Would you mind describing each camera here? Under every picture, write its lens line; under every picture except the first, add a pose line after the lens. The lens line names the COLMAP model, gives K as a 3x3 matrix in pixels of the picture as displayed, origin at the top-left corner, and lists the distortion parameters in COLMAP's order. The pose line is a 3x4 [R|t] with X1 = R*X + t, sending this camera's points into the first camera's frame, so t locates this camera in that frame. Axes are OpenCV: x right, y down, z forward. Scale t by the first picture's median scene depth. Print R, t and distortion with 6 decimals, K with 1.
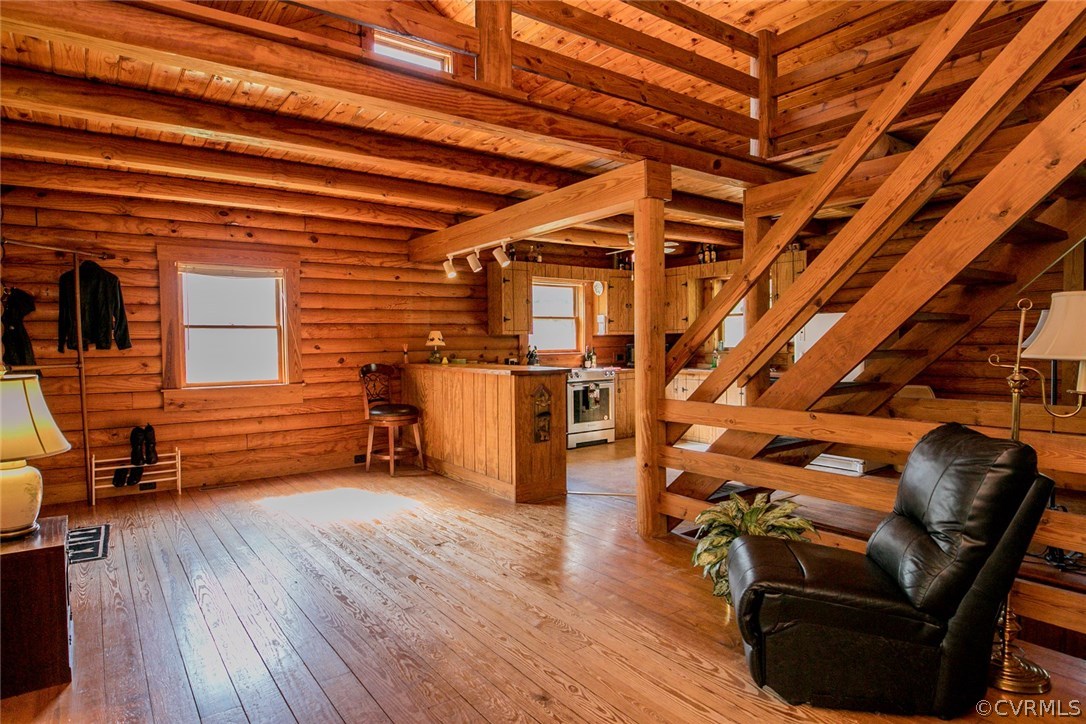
lens RADIAL K [[625.0, 0, 543.0], [0, 625.0, 362.0], [0, 0, 1]] dist [-0.023194, -0.001070]
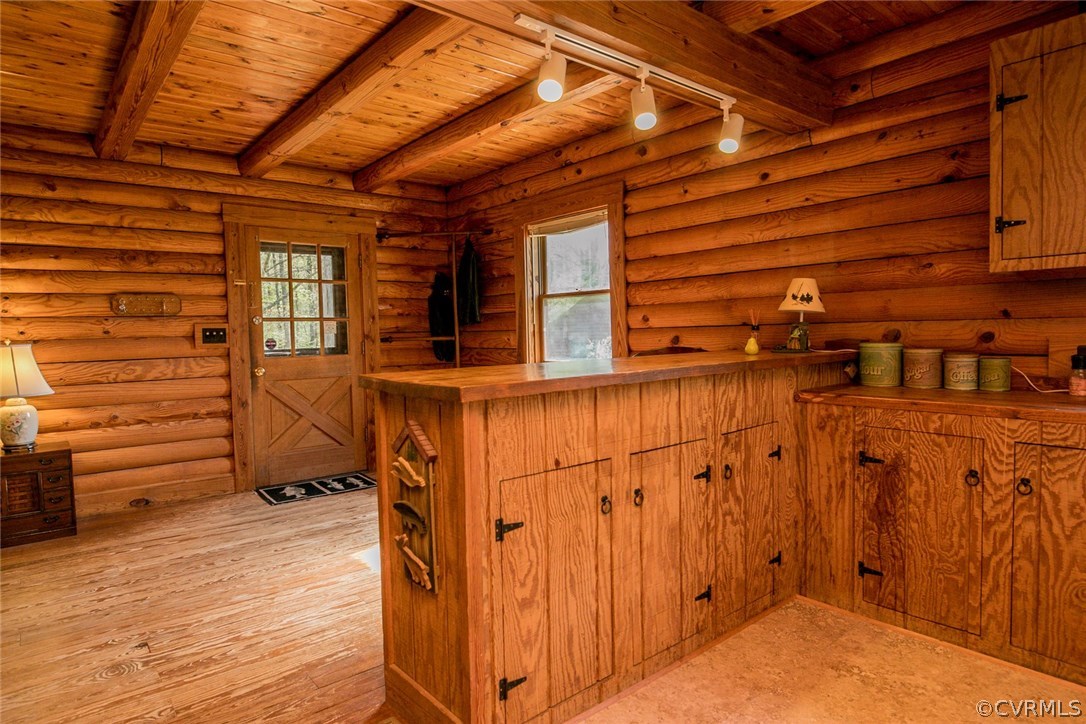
lens RADIAL K [[625.0, 0, 543.0], [0, 625.0, 362.0], [0, 0, 1]] dist [-0.023194, -0.001070]
pose [[0.062815, 0.060810, -0.996171, 0.274322], [-0.009955, 0.998131, 0.060302, -0.016045], [0.997976, 0.006129, 0.063303, 0.833771]]
